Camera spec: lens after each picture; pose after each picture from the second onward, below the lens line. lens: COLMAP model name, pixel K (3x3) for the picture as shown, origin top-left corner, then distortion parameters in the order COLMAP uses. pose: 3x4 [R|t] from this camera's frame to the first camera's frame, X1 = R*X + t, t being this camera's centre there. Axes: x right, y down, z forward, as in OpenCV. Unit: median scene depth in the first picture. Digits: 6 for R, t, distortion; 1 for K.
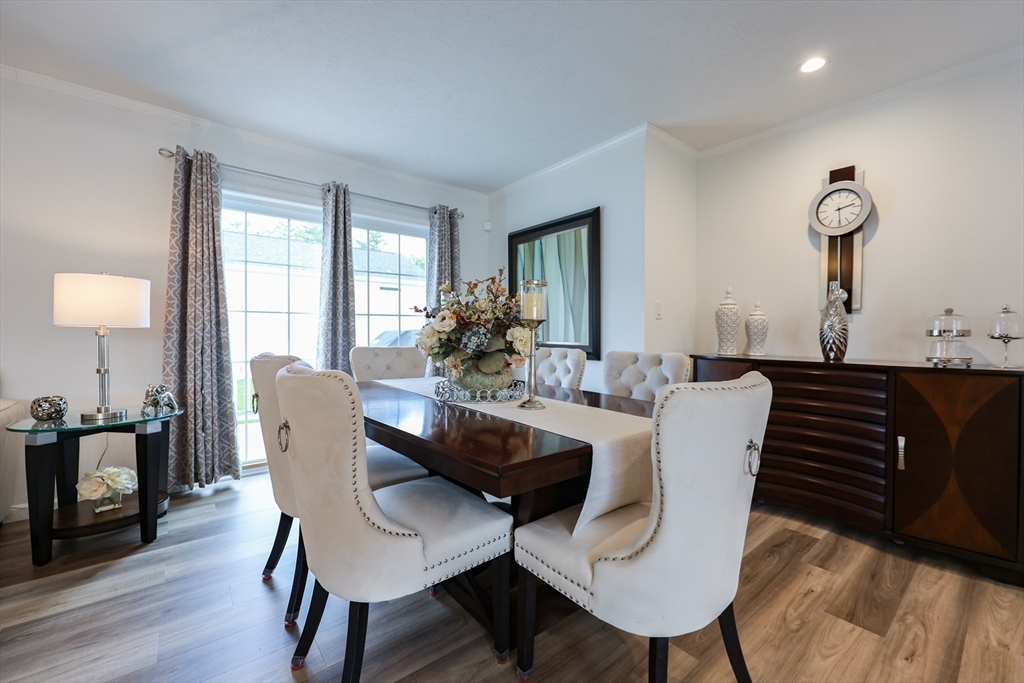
lens RADIAL K [[425.0, 0, 515.8], [0, 425.0, 339.4], [0, 0, 1]] dist [-0.011886, 0.002516]
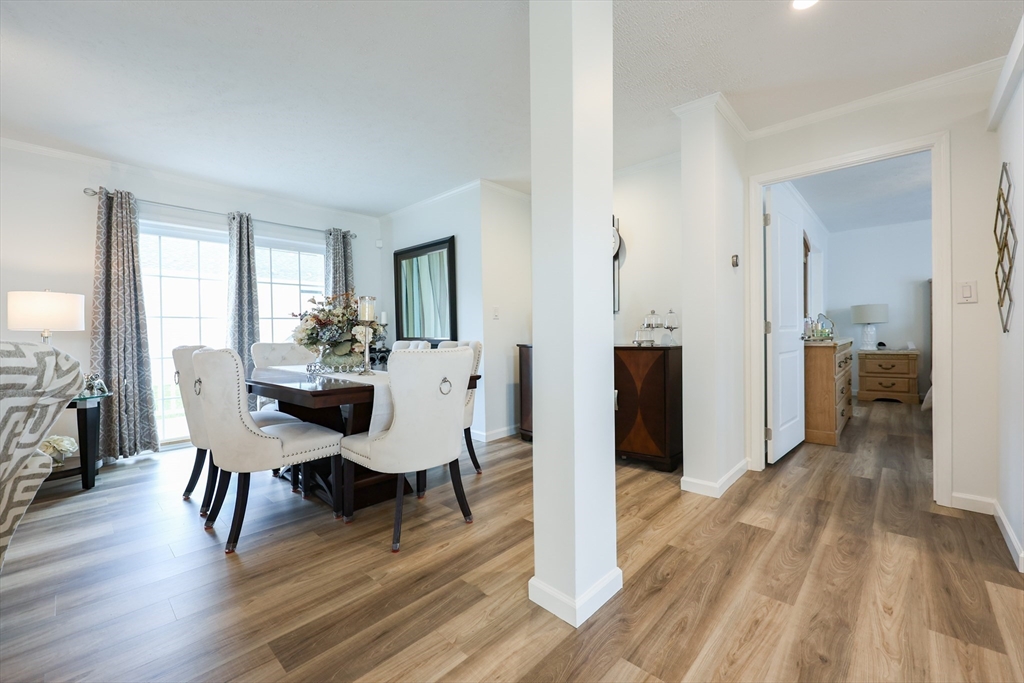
lens RADIAL K [[425.0, 0, 519.8], [0, 425.0, 338.6], [0, 0, 1]] dist [-0.011886, 0.002516]
pose [[0.987759, -0.019502, 0.154762, 0.229449], [0.020139, 0.999794, -0.002551, 0.023450], [-0.154680, 0.005636, 0.987948, -0.426871]]
